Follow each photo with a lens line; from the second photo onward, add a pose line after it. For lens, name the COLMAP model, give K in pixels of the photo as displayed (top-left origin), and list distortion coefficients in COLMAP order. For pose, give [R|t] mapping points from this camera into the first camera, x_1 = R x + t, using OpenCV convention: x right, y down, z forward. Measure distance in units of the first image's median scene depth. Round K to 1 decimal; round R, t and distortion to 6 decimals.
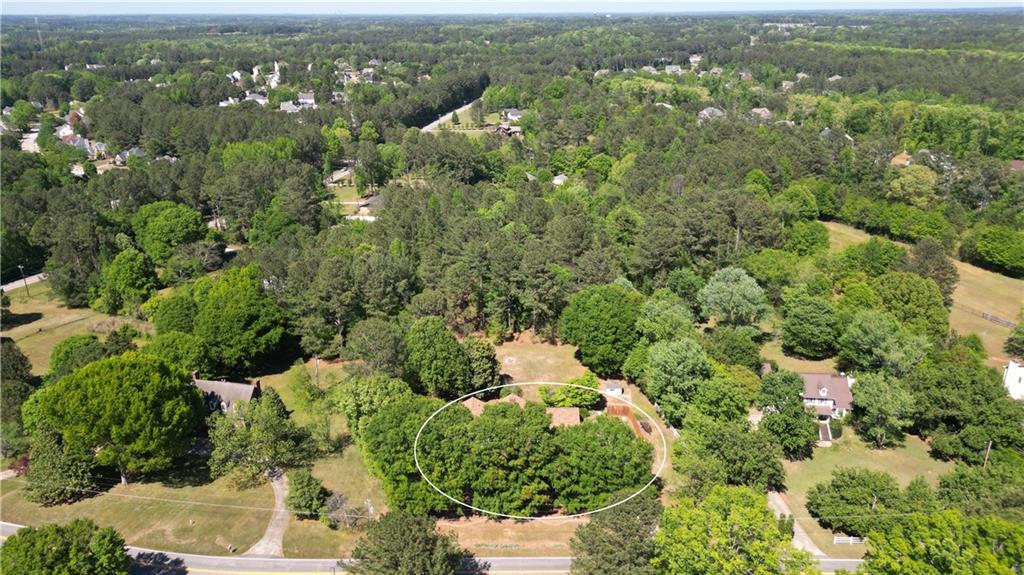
lens RADIAL K [[709.4, 0, 512.9], [0, 709.4, 284.6], [0, 0, 1]] dist [0.026088, -0.025363]
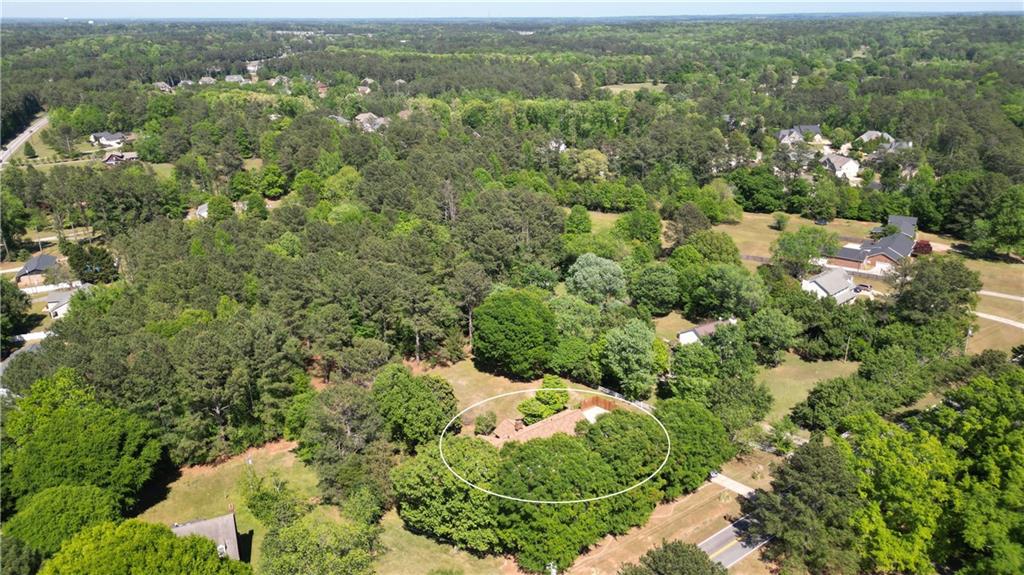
lens RADIAL K [[709.4, 0, 511.0], [0, 709.4, 288.6], [0, 0, 1]] dist [0.026088, -0.025363]
pose [[0.799819, -0.206796, 0.563494, -0.456072], [0.209235, 0.975950, 0.061177, -0.067703], [-0.562593, 0.068972, 0.823852, 0.174451]]
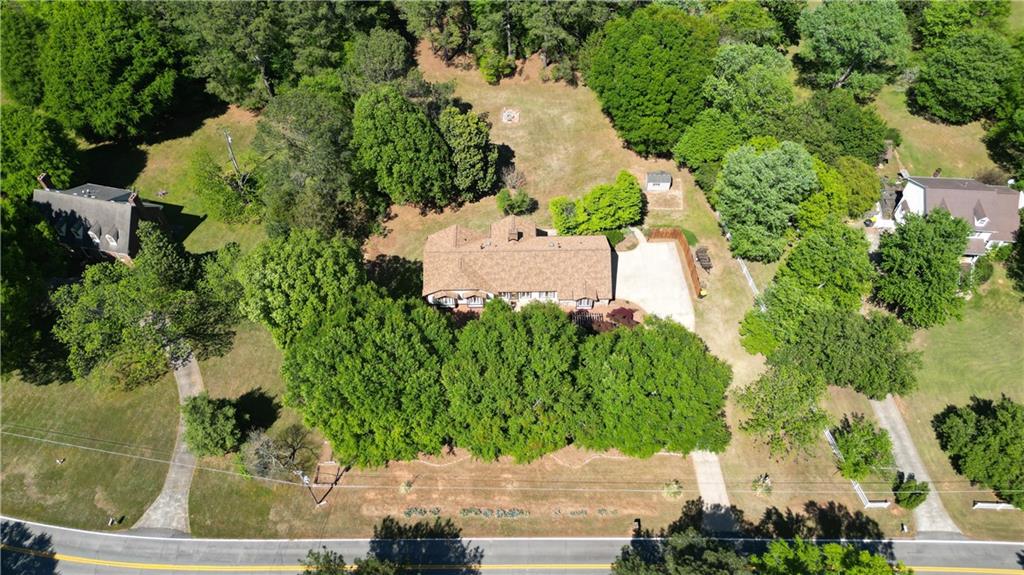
lens RADIAL K [[709.4, 0, 508.5], [0, 709.4, 288.8], [0, 0, 1]] dist [0.026088, -0.025363]
pose [[0.999972, -0.000716, -0.007454, -0.000665], [0.004504, 0.852740, 0.522316, -0.127295], [0.005982, -0.522335, 0.852720, 0.346203]]
